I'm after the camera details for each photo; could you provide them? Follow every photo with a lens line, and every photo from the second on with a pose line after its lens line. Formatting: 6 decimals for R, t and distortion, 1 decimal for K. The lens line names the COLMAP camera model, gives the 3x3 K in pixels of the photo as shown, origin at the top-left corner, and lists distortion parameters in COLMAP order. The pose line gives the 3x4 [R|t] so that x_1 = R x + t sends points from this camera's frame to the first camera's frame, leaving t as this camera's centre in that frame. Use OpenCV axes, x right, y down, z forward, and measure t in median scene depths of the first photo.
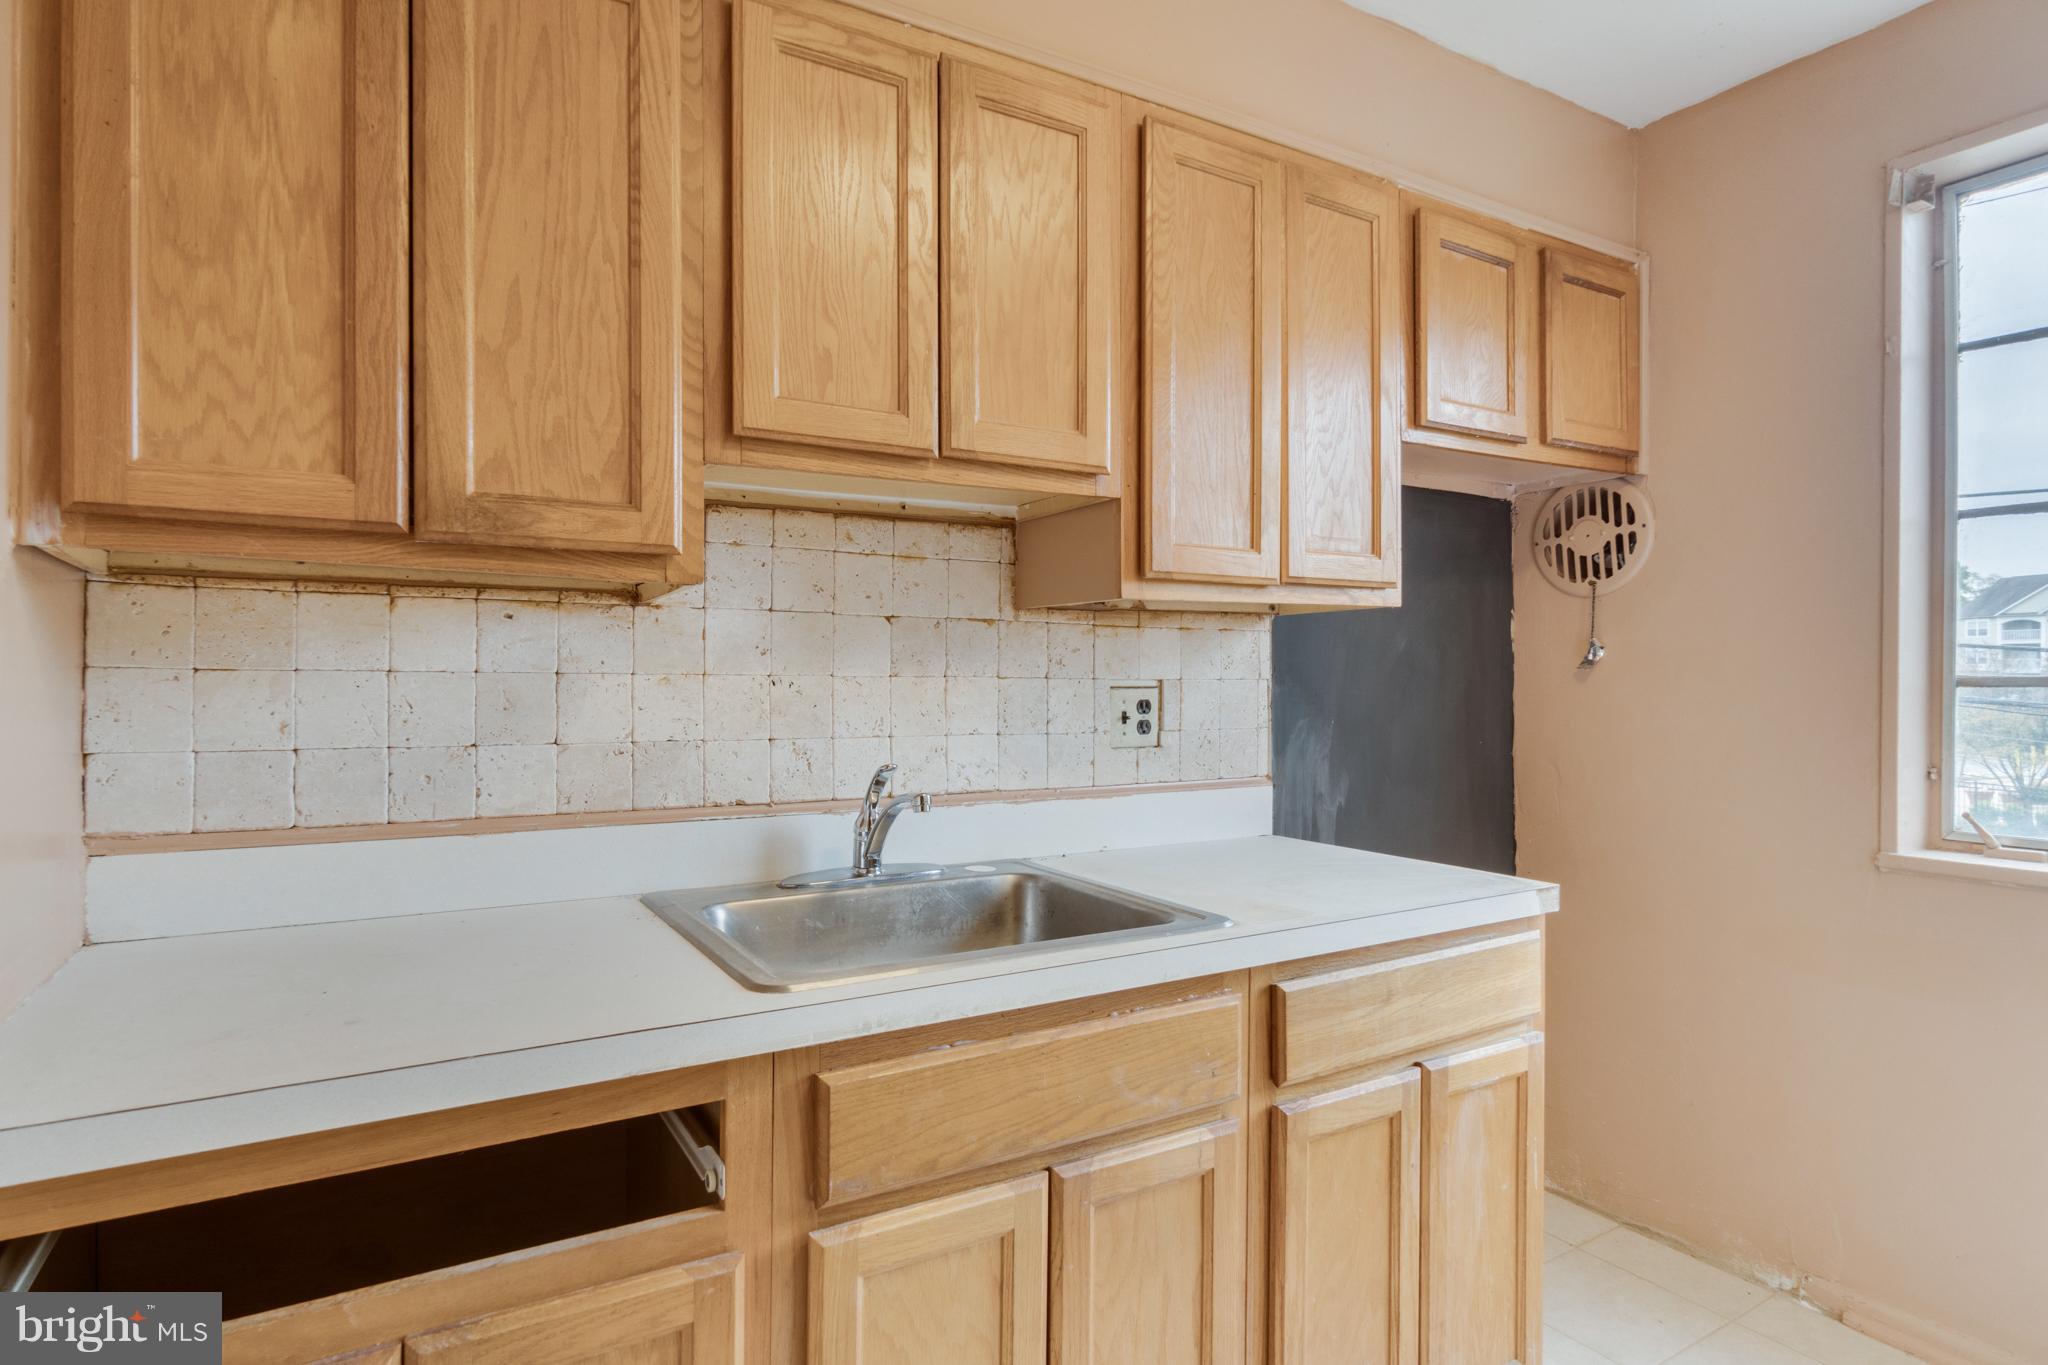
lens RADIAL K [[1076.0, 0, 1058.1], [0, 1076.0, 681.7], [0, 0, 1]] dist [-0.003325, 0.002481]
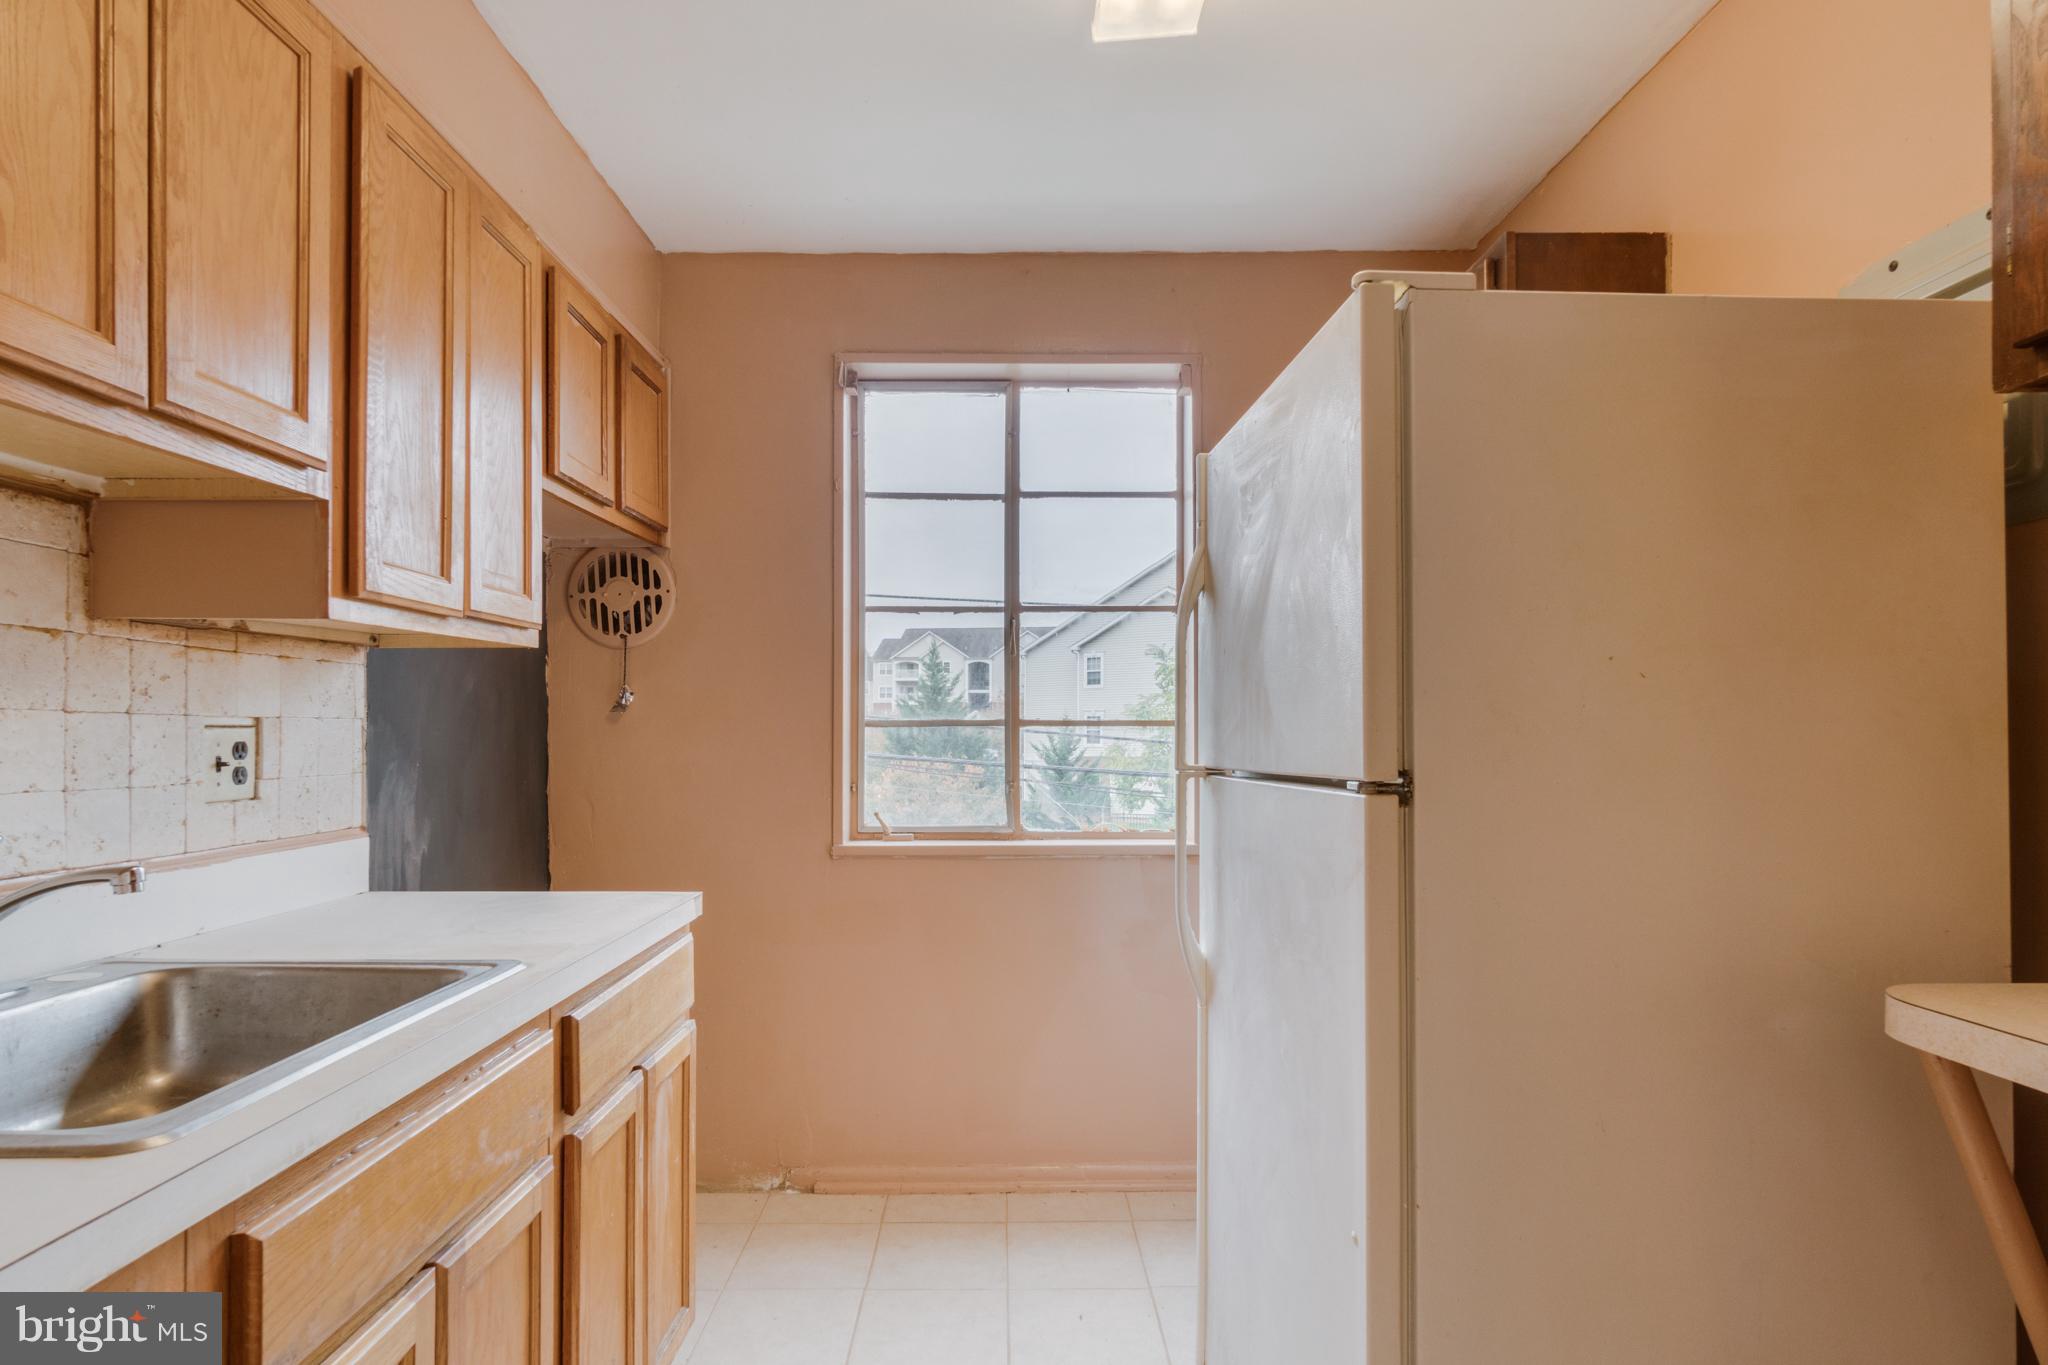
lens RADIAL K [[1076.0, 0, 1013.5], [0, 1076.0, 726.1], [0, 0, 1]] dist [-0.003325, 0.002481]
pose [[0.512413, 0.001857, 0.858737, -0.326409], [0.001931, 0.999993, -0.003314, 0.009018], [-0.858737, 0.003356, 0.512406, 0.084924]]
